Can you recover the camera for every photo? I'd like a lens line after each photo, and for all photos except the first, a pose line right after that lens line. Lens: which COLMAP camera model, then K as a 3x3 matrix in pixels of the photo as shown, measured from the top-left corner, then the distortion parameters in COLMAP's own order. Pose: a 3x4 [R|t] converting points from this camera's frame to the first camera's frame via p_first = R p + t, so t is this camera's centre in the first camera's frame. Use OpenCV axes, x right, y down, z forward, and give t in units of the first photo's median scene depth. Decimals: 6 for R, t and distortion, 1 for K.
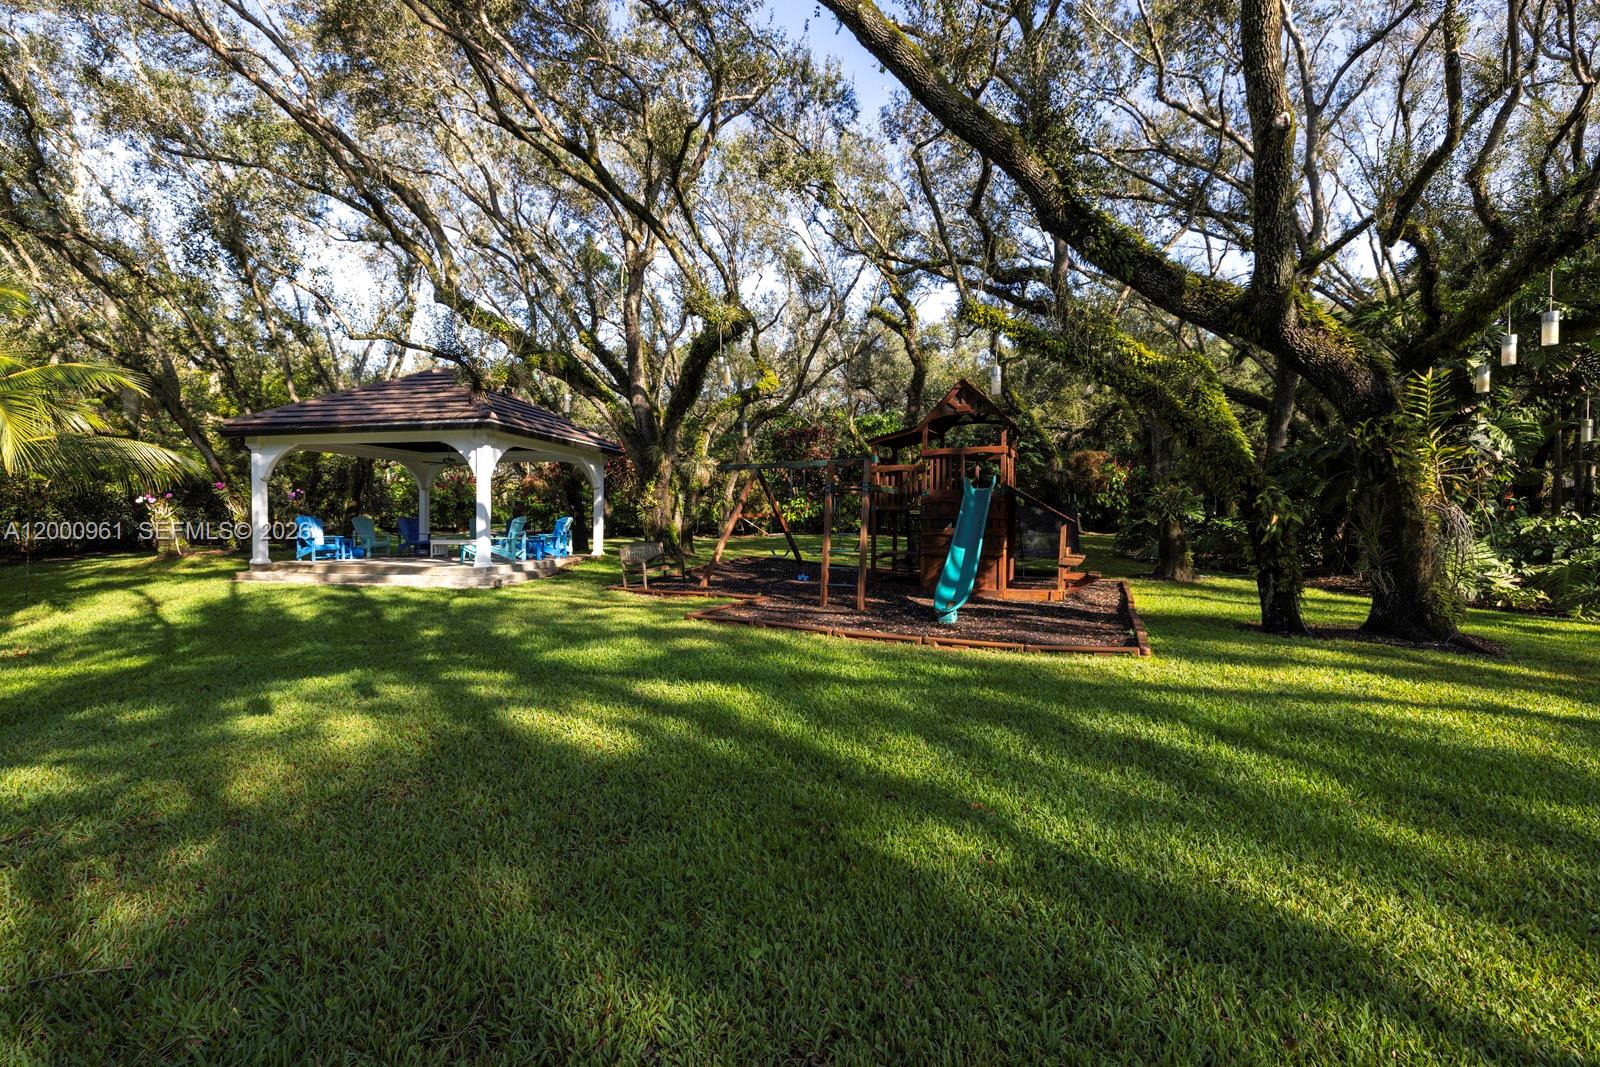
lens RADIAL K [[665.5, 0, 797.3], [0, 665.5, 538.2], [0, 0, 1]] dist [-0.001016, 0.000031]
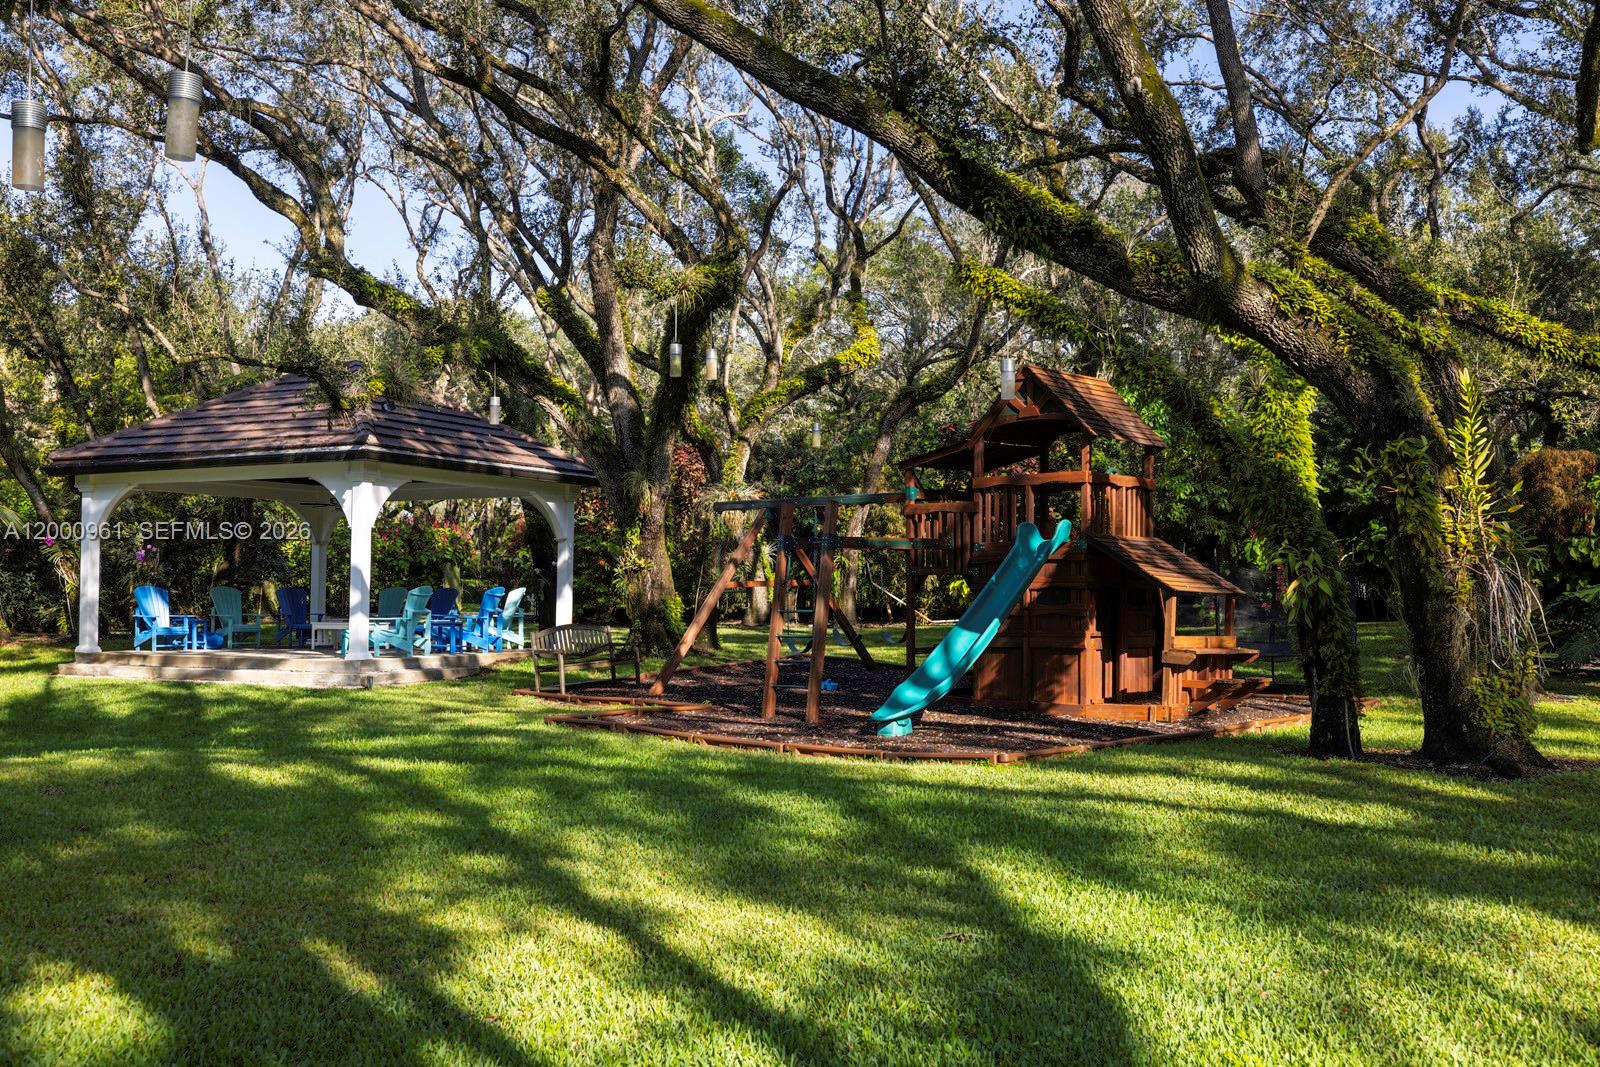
lens RADIAL K [[1587.9, 0, 811.3], [0, 1587.9, 529.9], [0, 0, 1]] dist [0.006679, -0.002750]
pose [[0.959908, -0.010722, -0.280109, 0.400987], [-0.008517, 0.997691, -0.067377, 0.015199], [0.280185, 0.067061, 0.957601, -0.405041]]
